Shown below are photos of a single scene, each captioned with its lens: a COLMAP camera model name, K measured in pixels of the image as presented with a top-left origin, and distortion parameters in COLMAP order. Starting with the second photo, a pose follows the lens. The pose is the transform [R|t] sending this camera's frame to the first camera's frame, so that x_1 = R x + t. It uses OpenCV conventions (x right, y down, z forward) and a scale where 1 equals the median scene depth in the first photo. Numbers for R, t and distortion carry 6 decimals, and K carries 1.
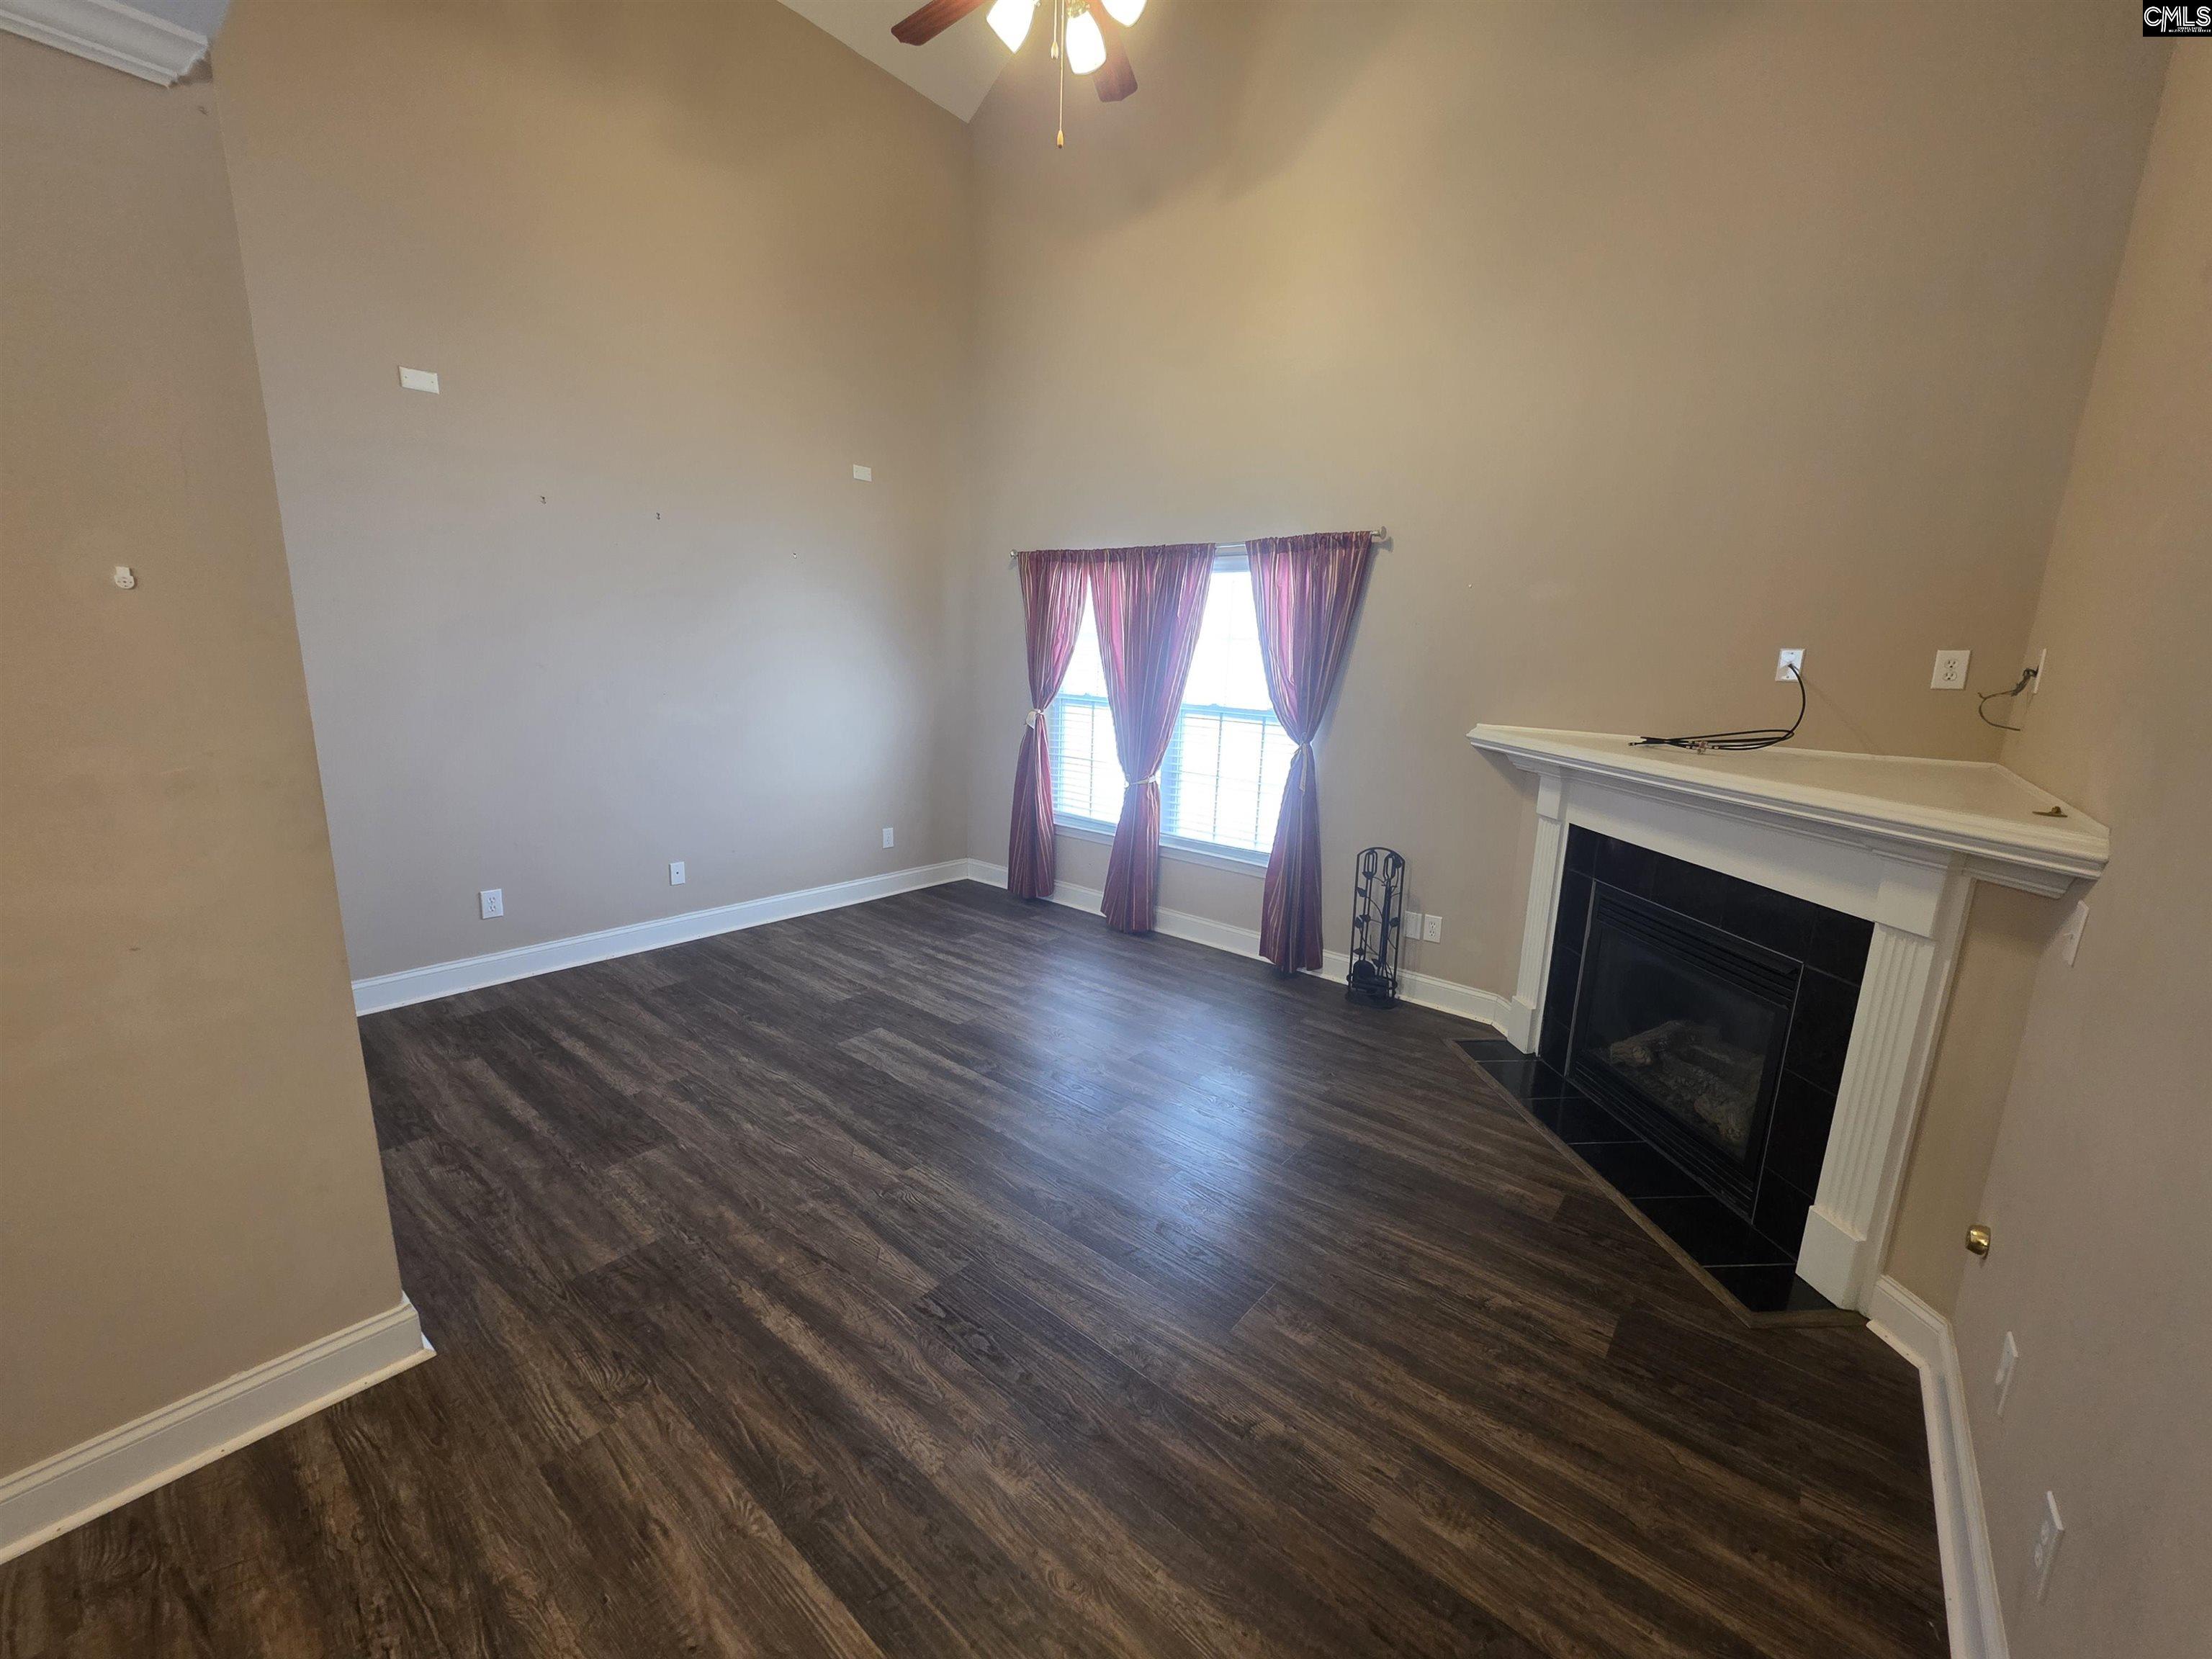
lens RADIAL K [[886.4, 0, 1104.6], [0, 886.4, 835.1], [0, 0, 1]] dist [-0.000662, 0.000039]
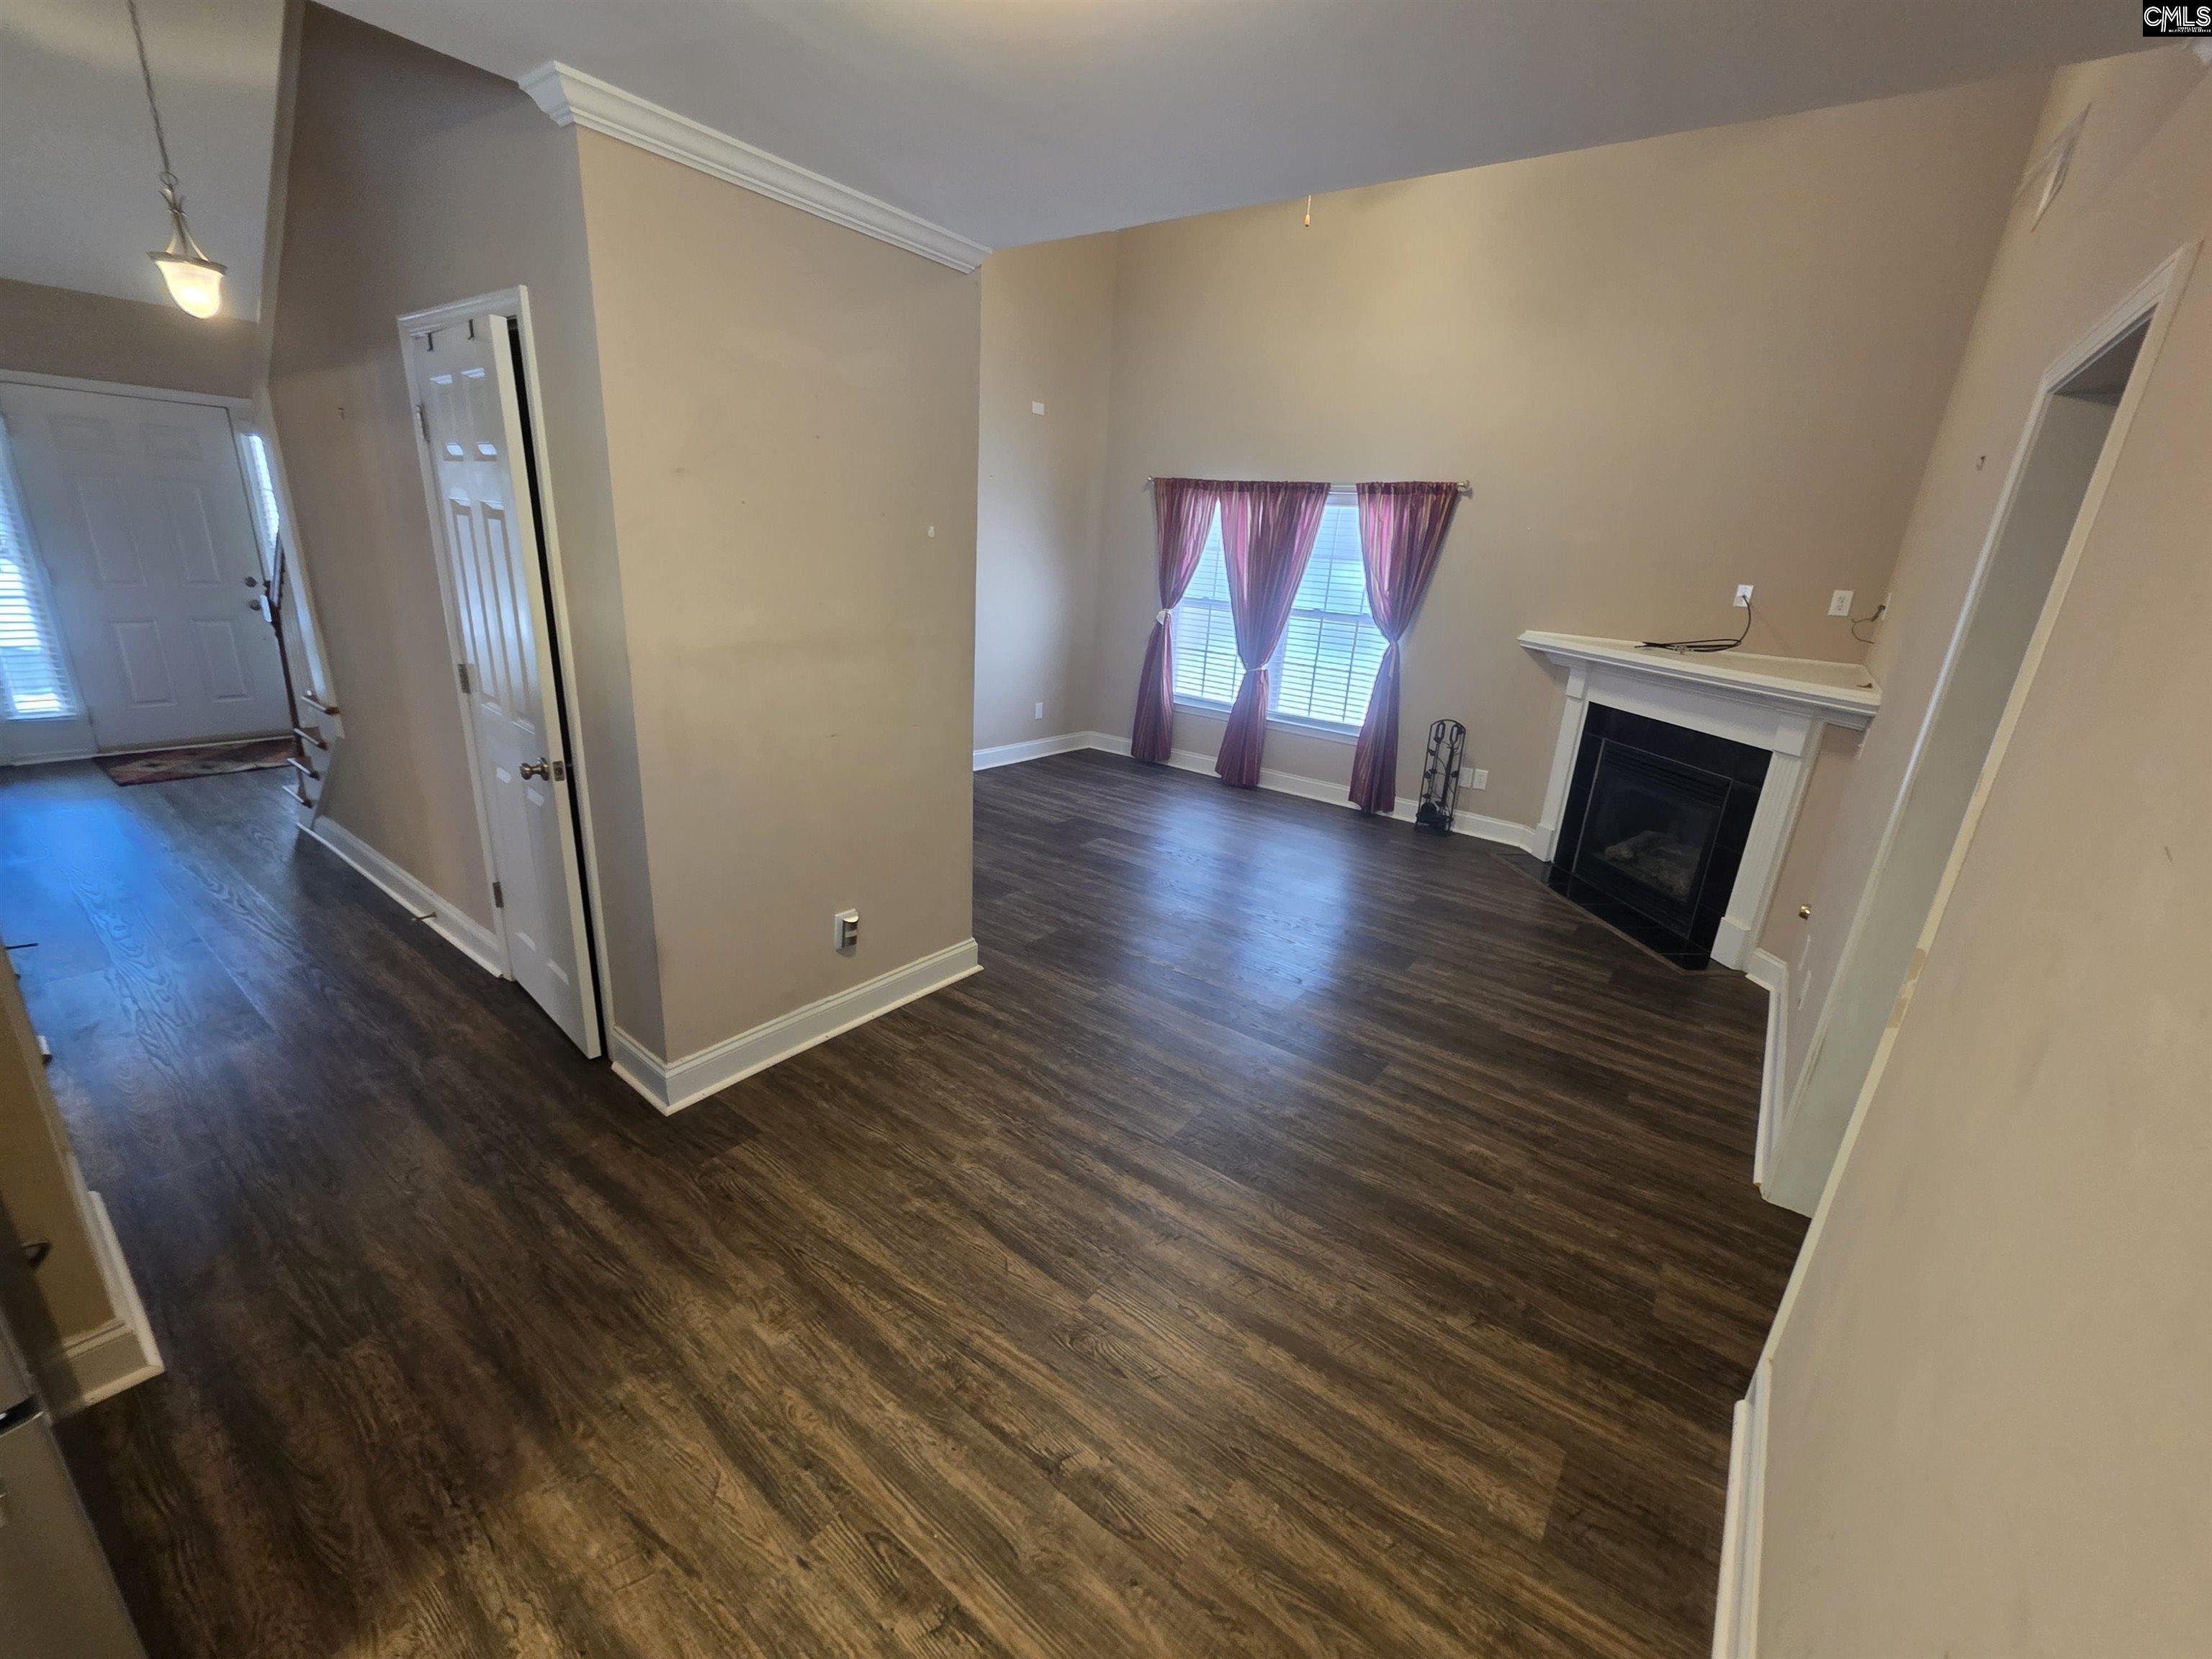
lens RADIAL K [[898.5, 0, 1114.9], [0, 898.5, 839.1], [0, 0, 1]] dist [-0.002259, -0.000145]
pose [[0.998293, 0.015630, 0.056278, -0.279486], [-0.021772, 0.993668, 0.110225, 0.055112], [-0.054199, -0.111262, 0.992312, -0.376000]]
